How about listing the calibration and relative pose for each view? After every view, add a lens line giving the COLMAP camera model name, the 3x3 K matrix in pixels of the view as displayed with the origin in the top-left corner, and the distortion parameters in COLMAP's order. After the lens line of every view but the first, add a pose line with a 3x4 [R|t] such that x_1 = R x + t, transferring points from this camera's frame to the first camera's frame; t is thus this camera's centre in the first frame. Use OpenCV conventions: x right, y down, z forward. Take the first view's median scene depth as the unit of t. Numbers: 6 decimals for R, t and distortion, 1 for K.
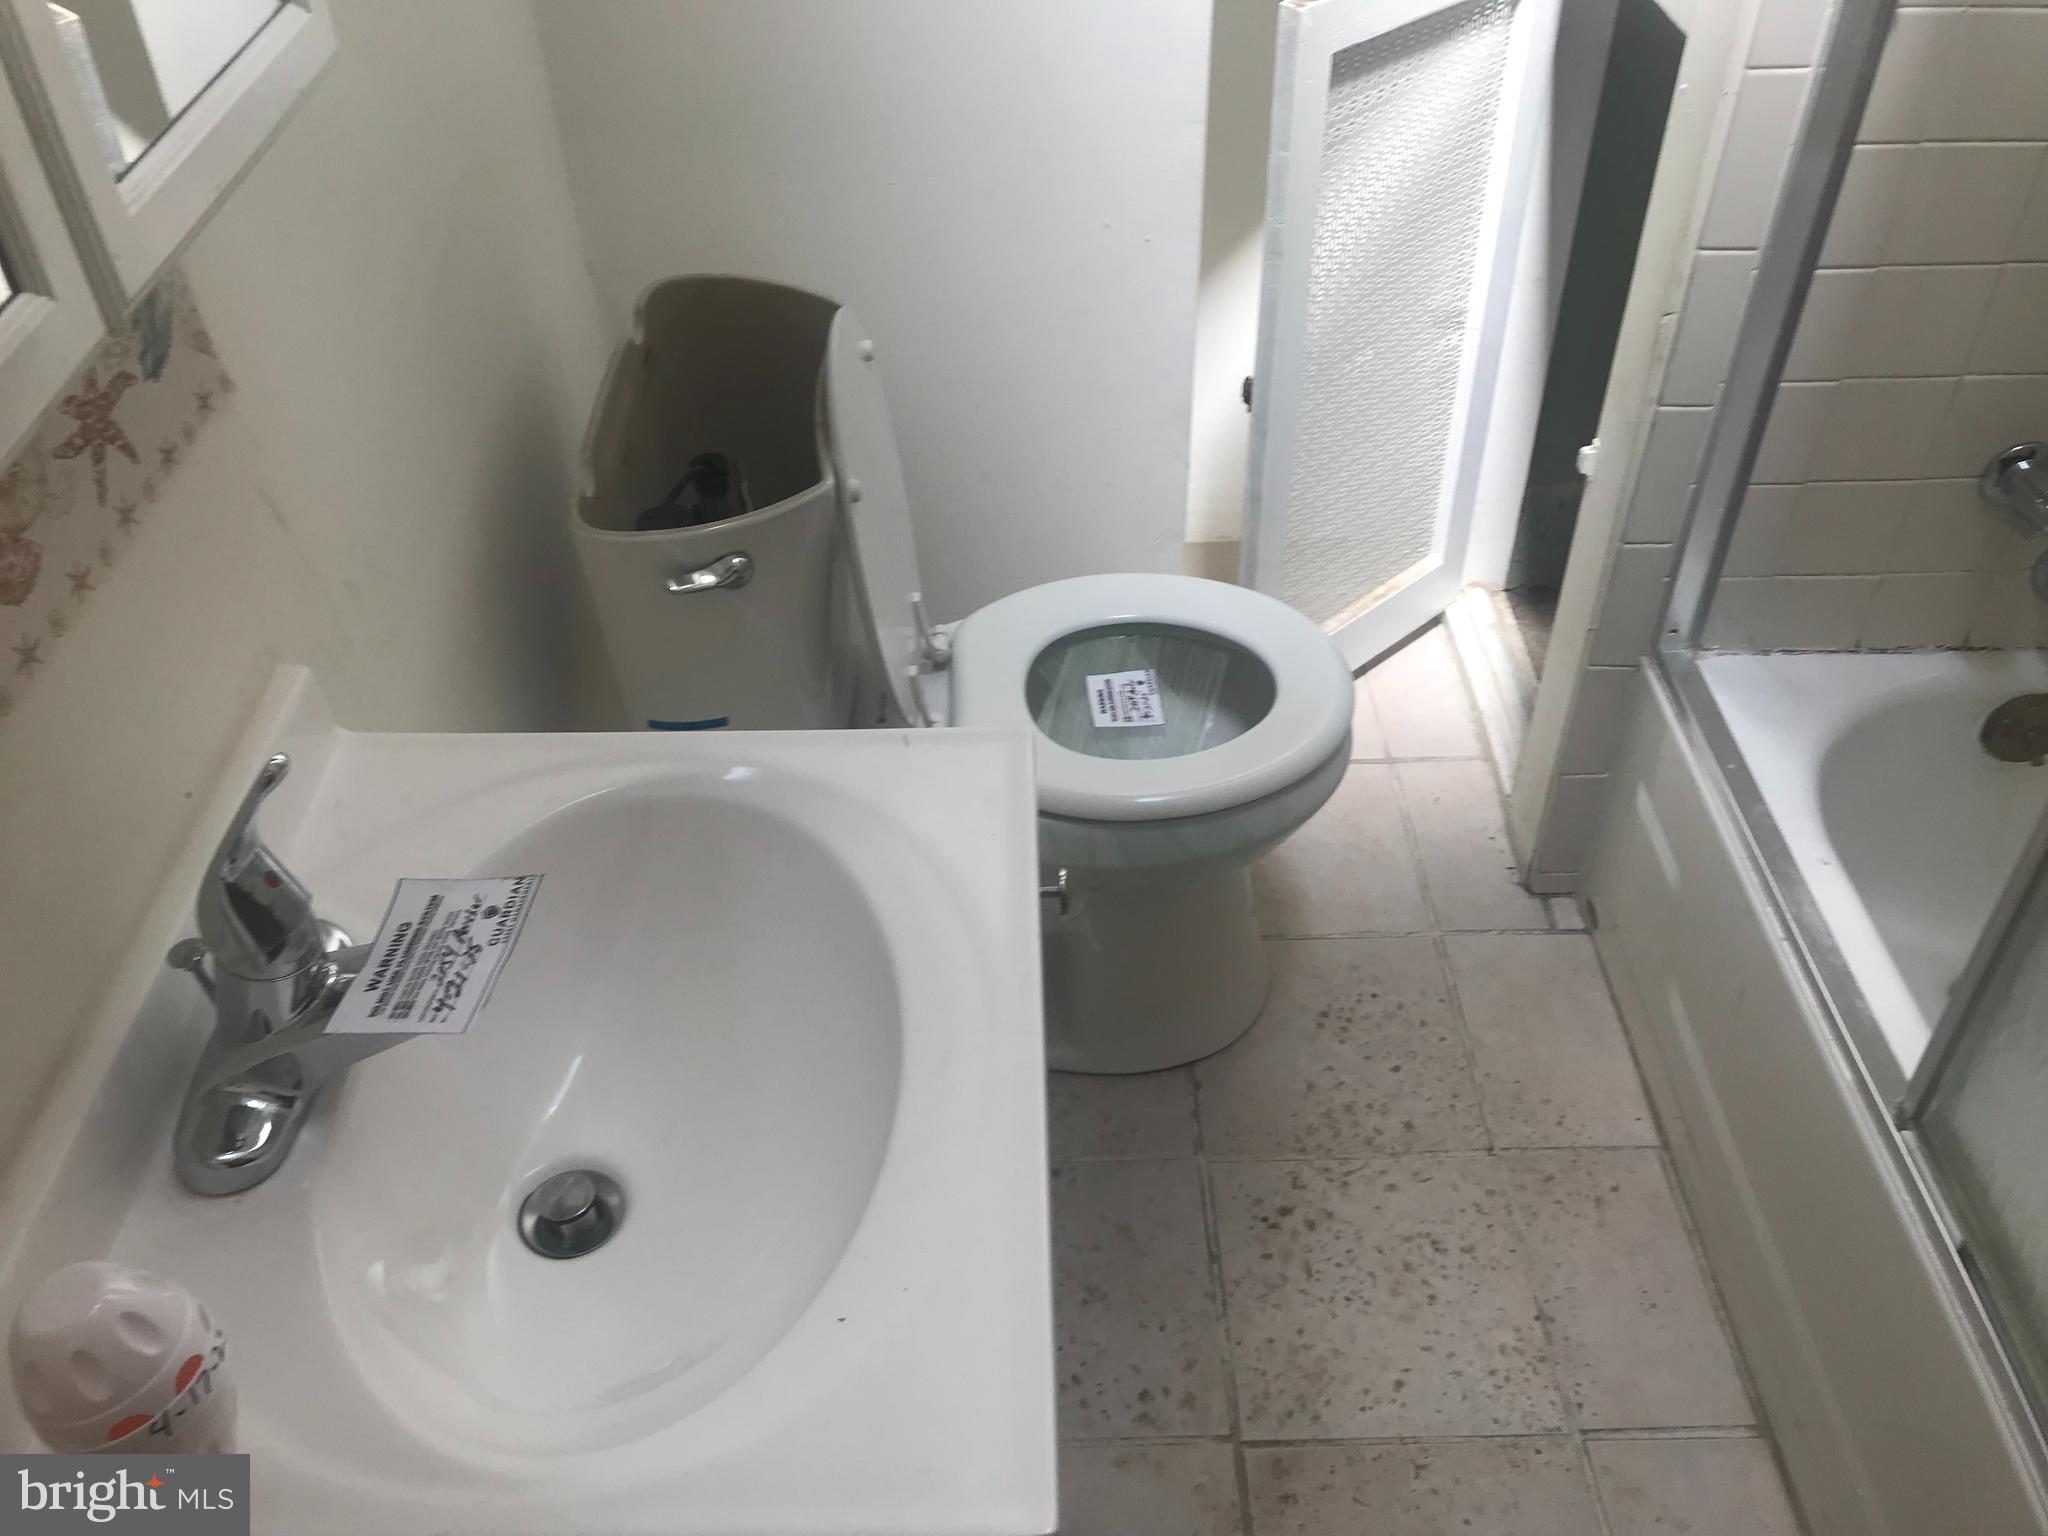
lens RADIAL K [[1719.7, 0, 1050.8], [0, 1719.7, 768.1], [0, 0, 1]] dist [-0.000993, -0.005884]
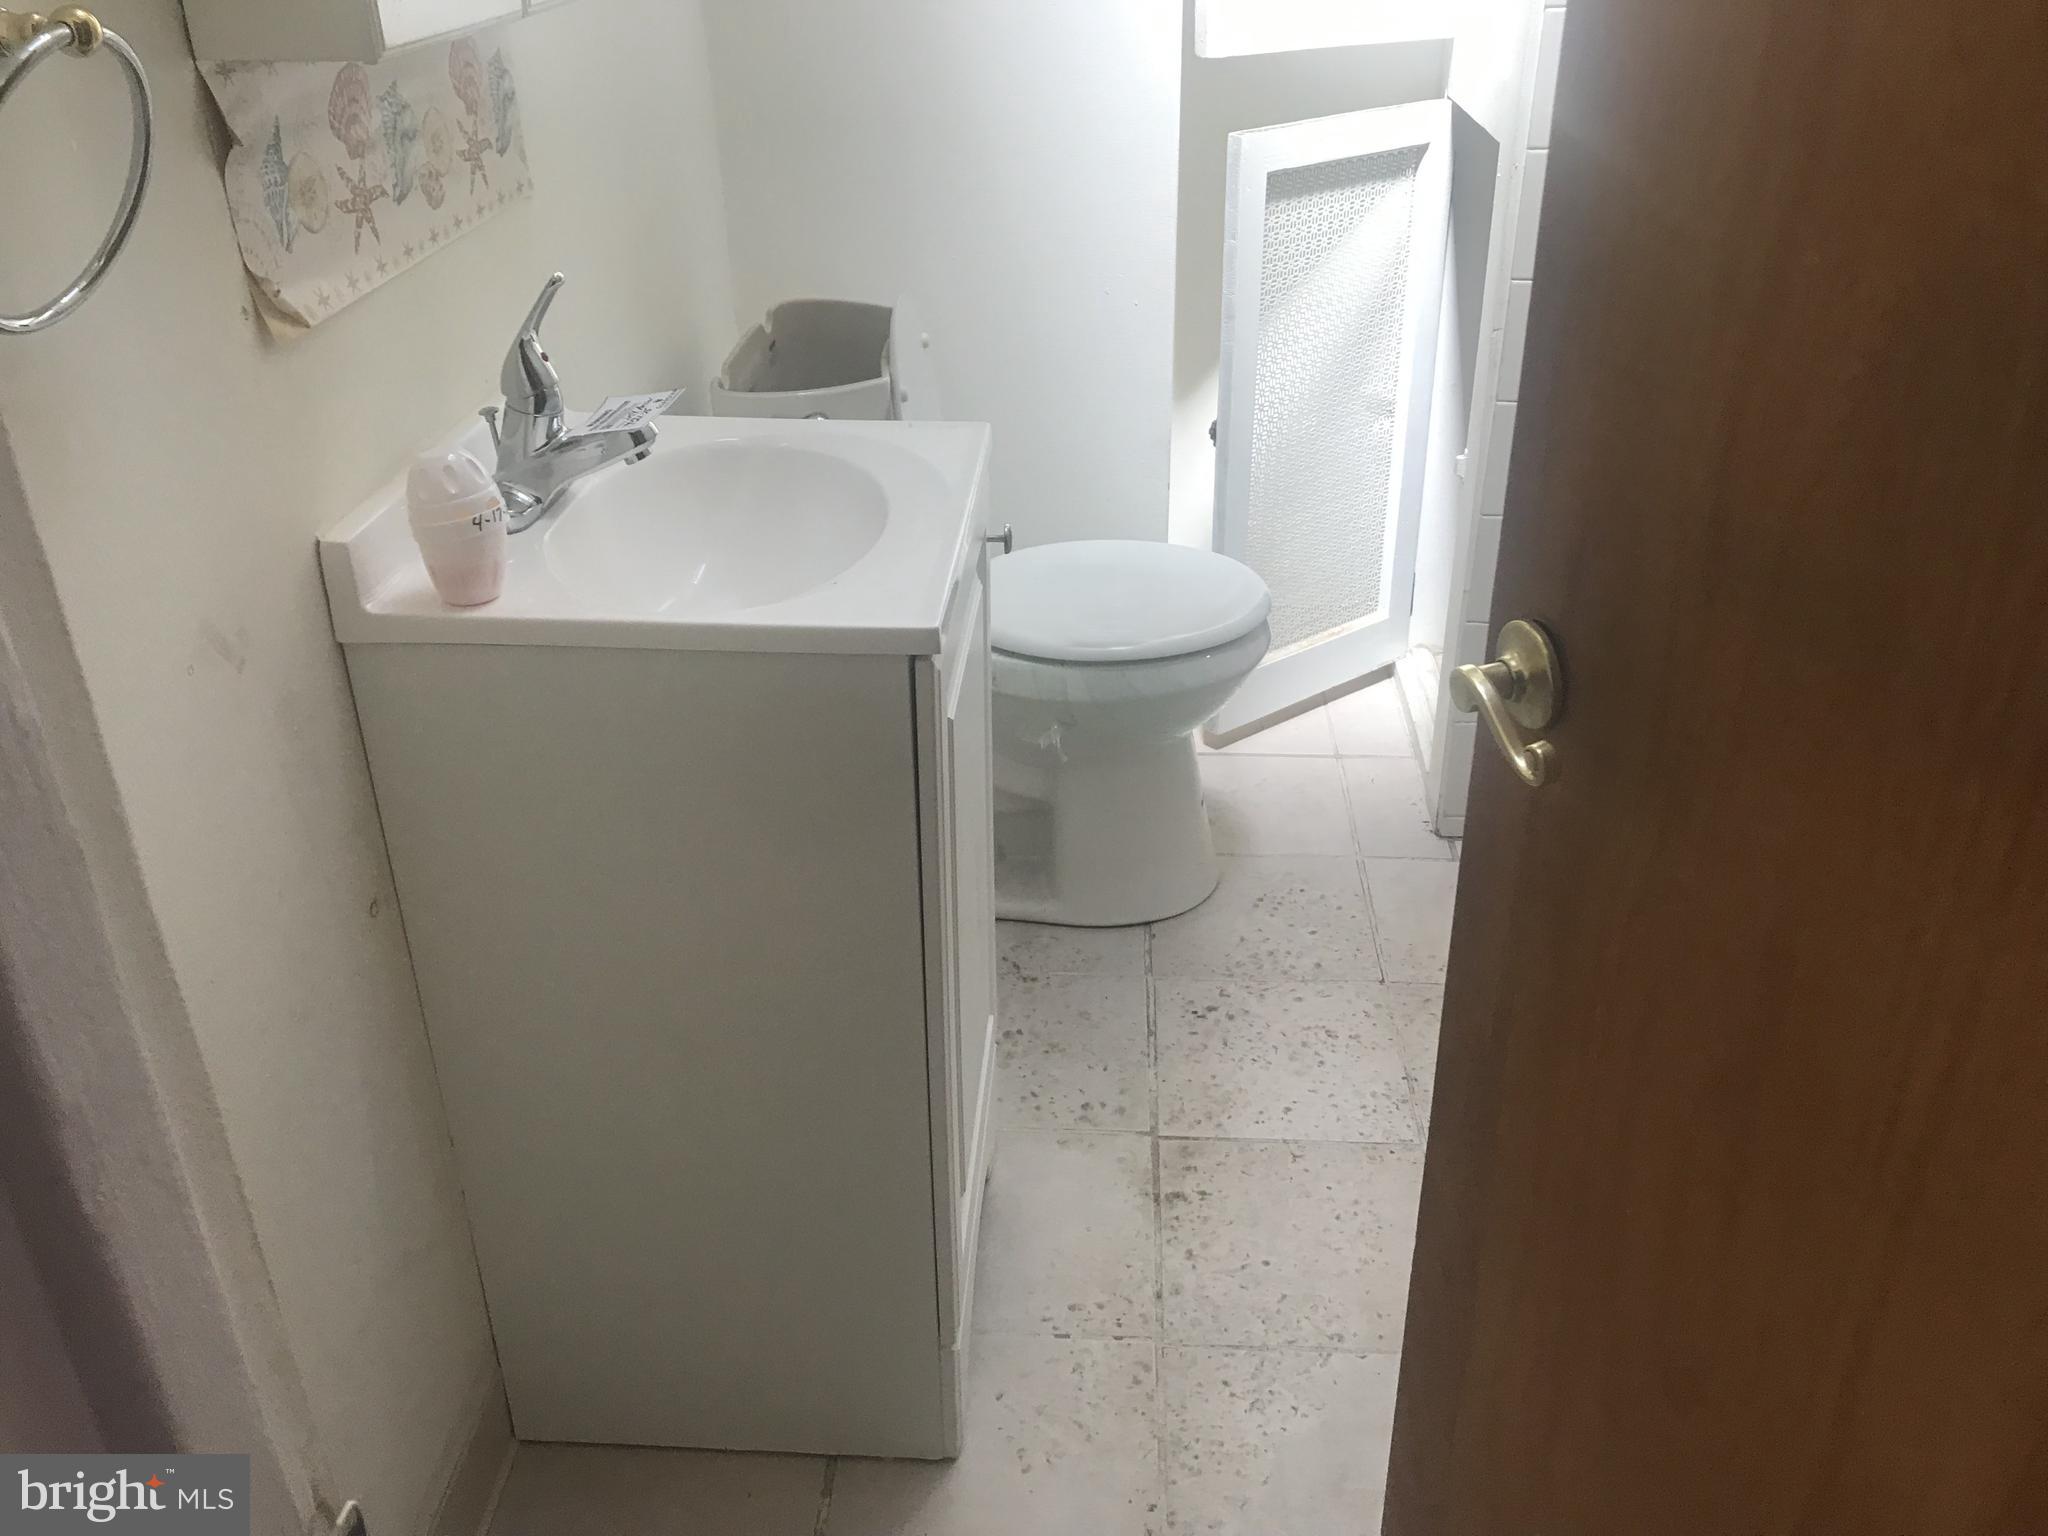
lens RADIAL K [[1729.7, 0, 1024.0], [0, 1729.7, 768.0], [0, 0, 1]] dist [0.064424, -0.050475]
pose [[0.996179, 0.037897, -0.078690, 0.094598], [-0.054156, 0.974869, -0.216097, 0.377339], [0.068523, 0.219533, 0.973196, -0.296481]]
